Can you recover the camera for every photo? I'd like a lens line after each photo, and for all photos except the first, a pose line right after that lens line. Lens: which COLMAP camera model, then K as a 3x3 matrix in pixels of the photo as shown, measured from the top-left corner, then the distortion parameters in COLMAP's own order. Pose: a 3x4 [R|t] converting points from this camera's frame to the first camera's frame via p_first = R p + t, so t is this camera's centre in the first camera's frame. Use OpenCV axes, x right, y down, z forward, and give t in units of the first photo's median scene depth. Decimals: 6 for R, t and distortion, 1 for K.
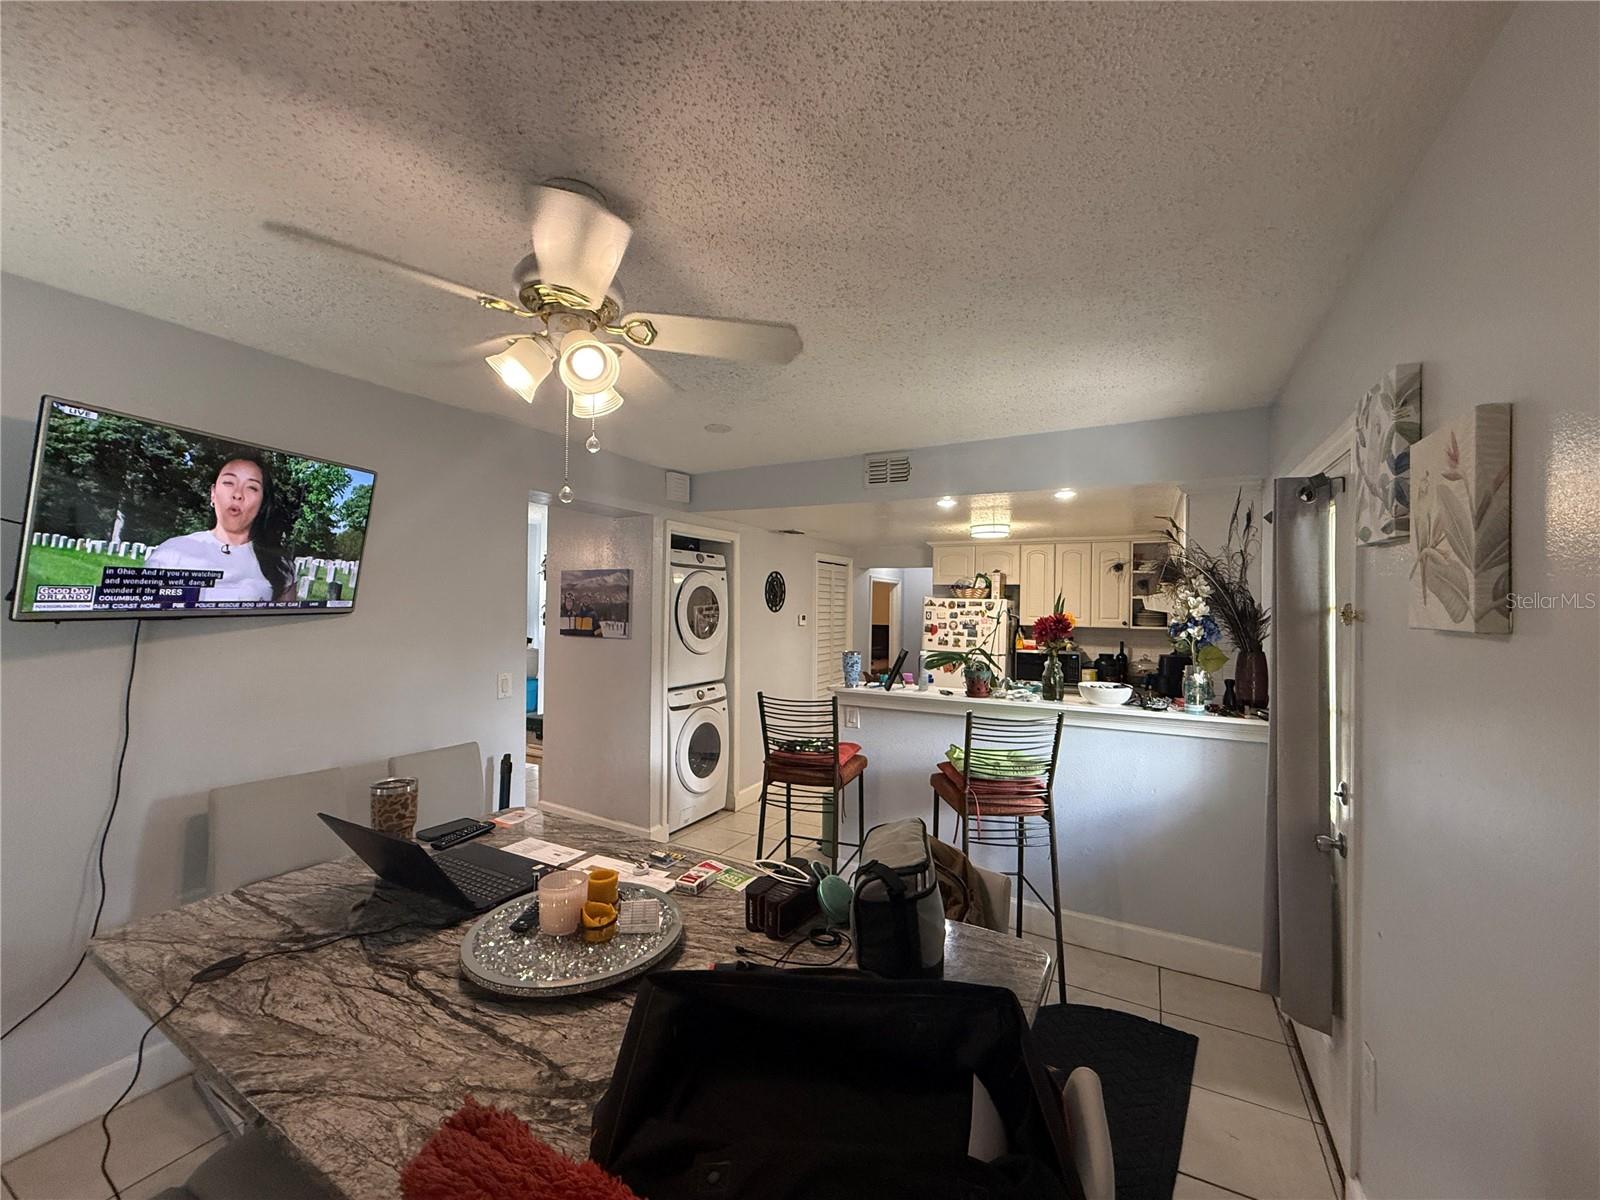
lens RADIAL K [[633.8, 0, 801.6], [0, 633.8, 601.5], [0, 0, 1]] dist [0.004429, 0.000439]
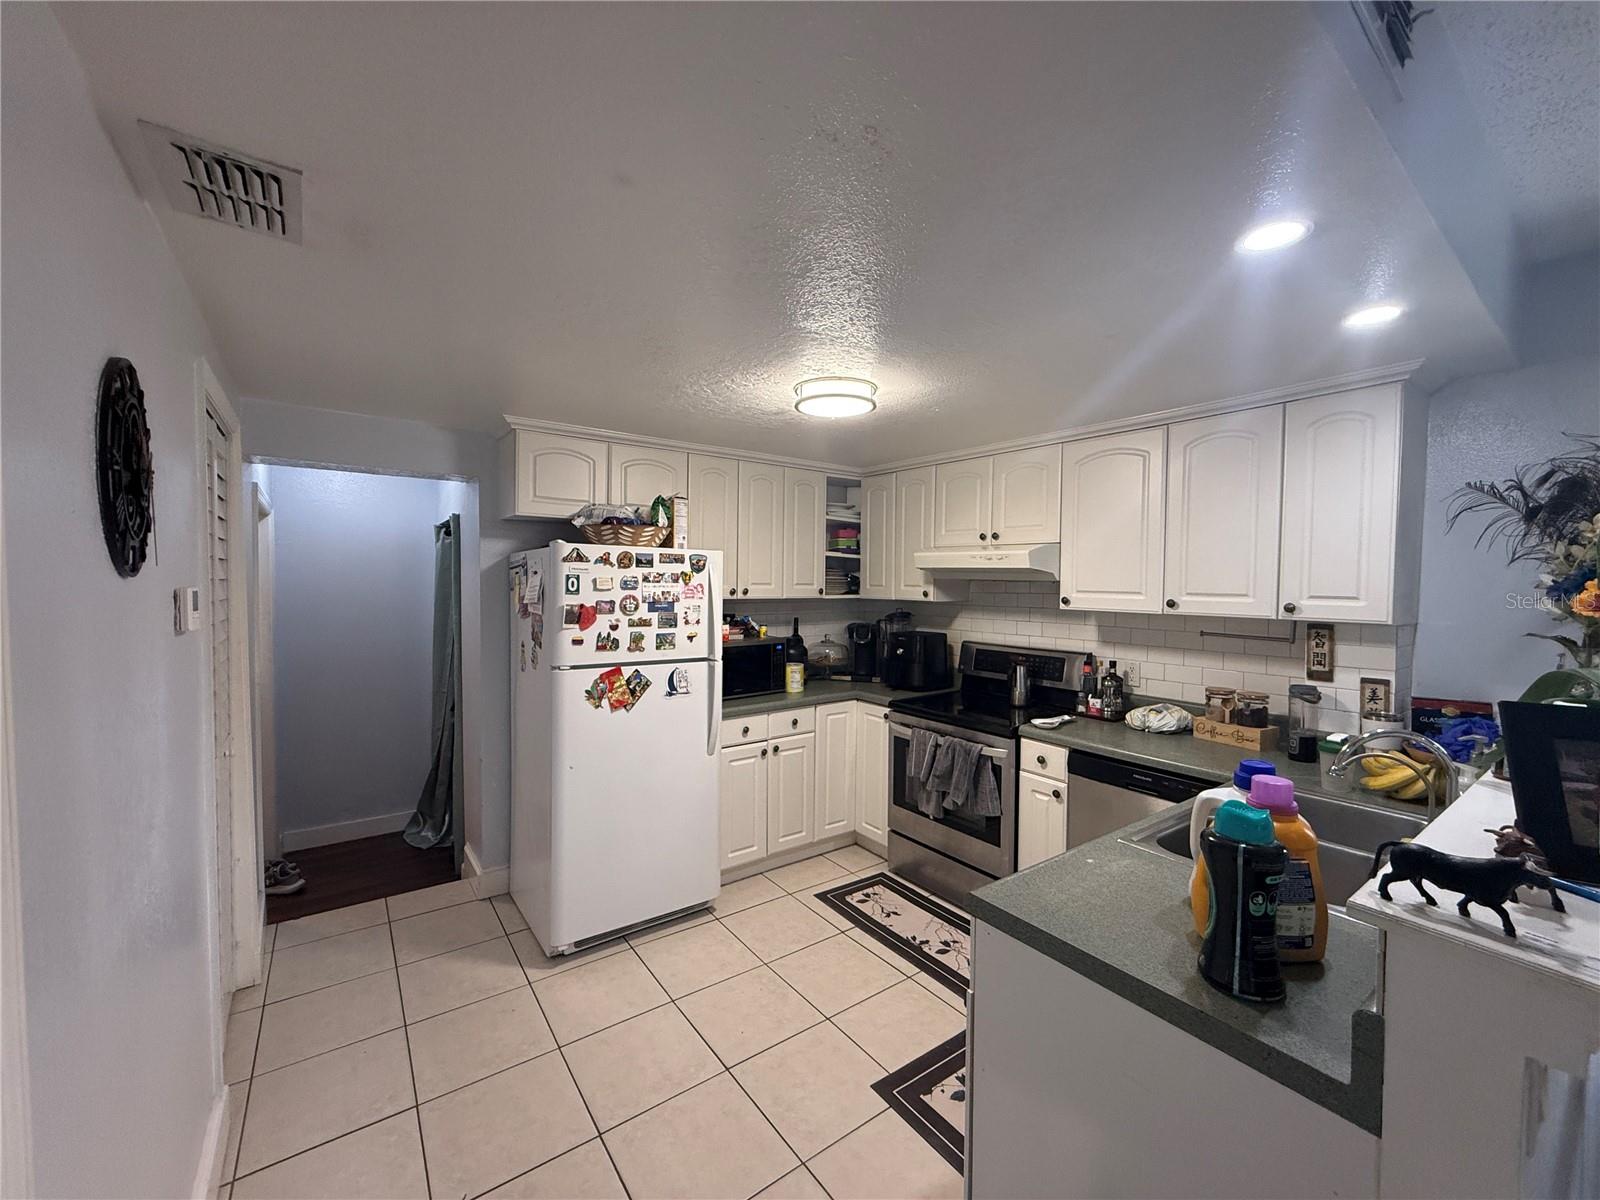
lens RADIAL K [[633.8, 0, 796.4], [0, 633.8, 597.7], [0, 0, 1]] dist [0.004429, 0.000439]
pose [[0.427548, -0.033376, 0.903376, -0.120276], [-0.011649, 0.999032, 0.042423, 0.011808], [-0.903917, -0.028662, 0.426745, 0.700799]]
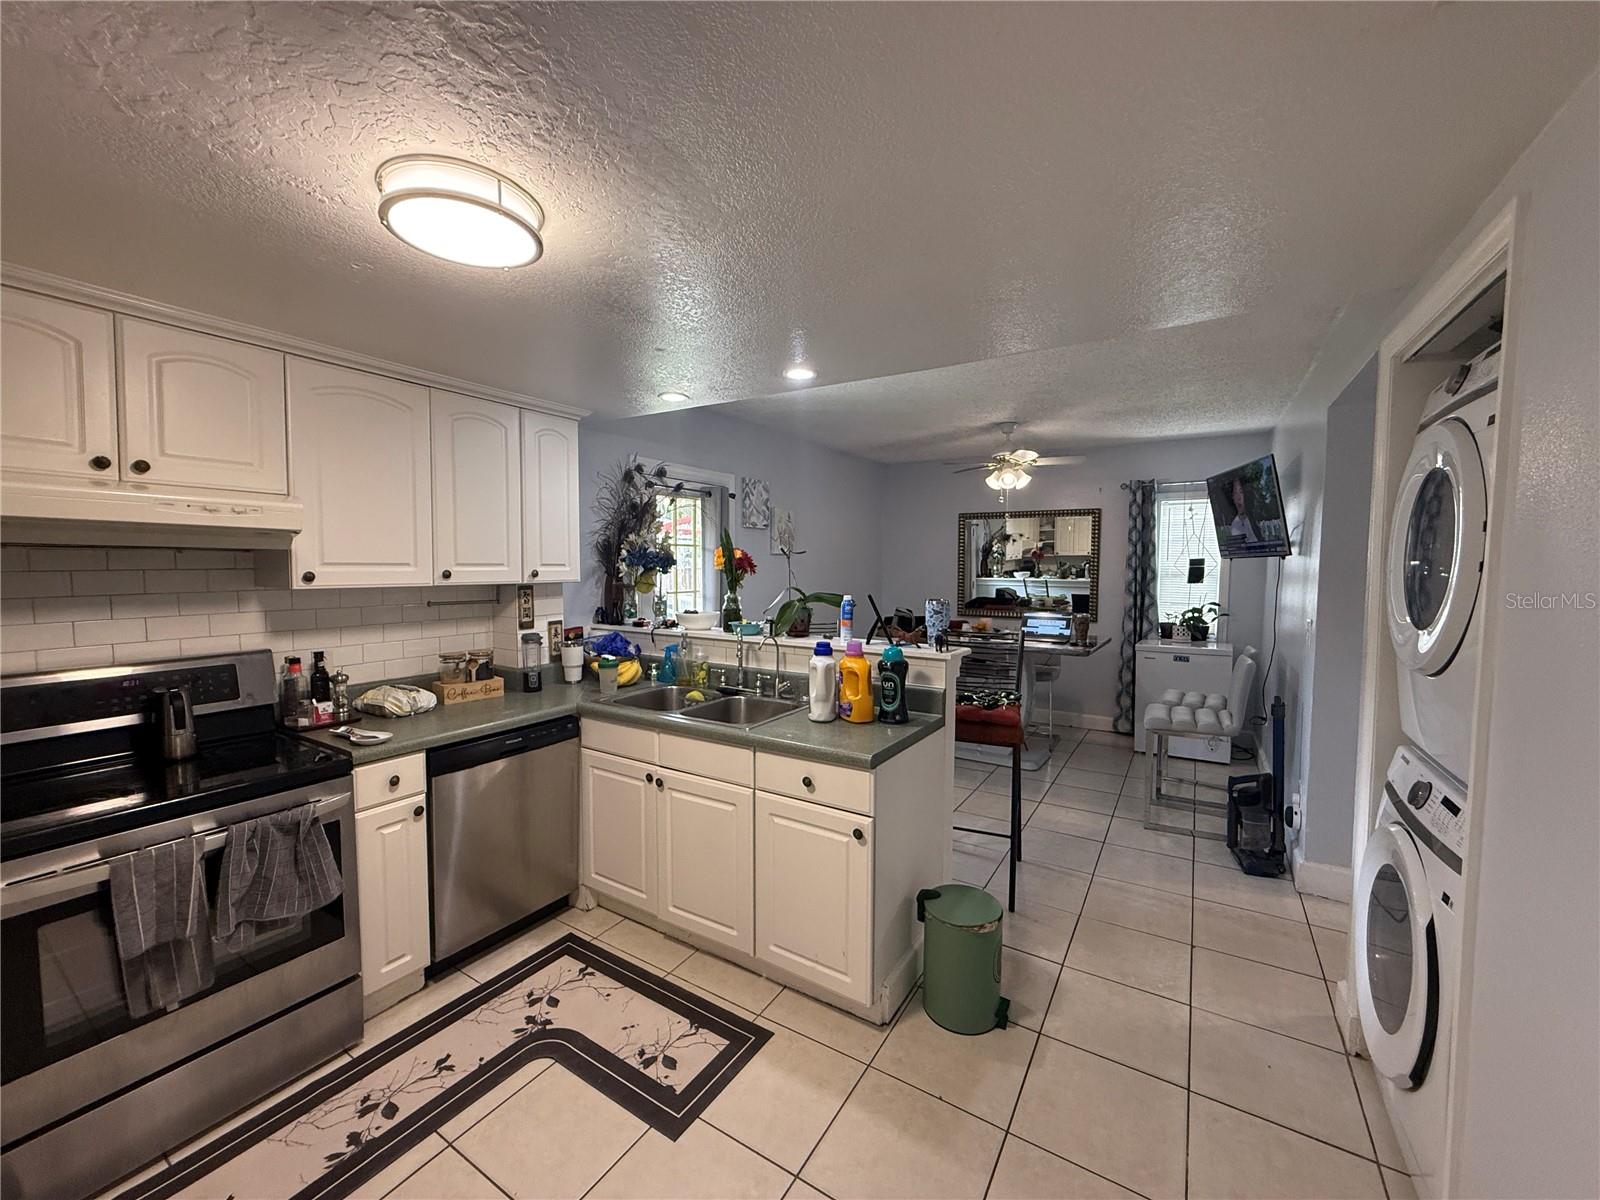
lens RADIAL K [[633.8, 0, 795.3], [0, 633.8, 598.0], [0, 0, 1]] dist [0.004429, 0.000439]
pose [[-0.997646, -0.017660, 0.066260, 0.186590], [-0.014654, 0.998853, 0.045579, 0.027614], [-0.066989, 0.044500, -0.996761, 1.171600]]
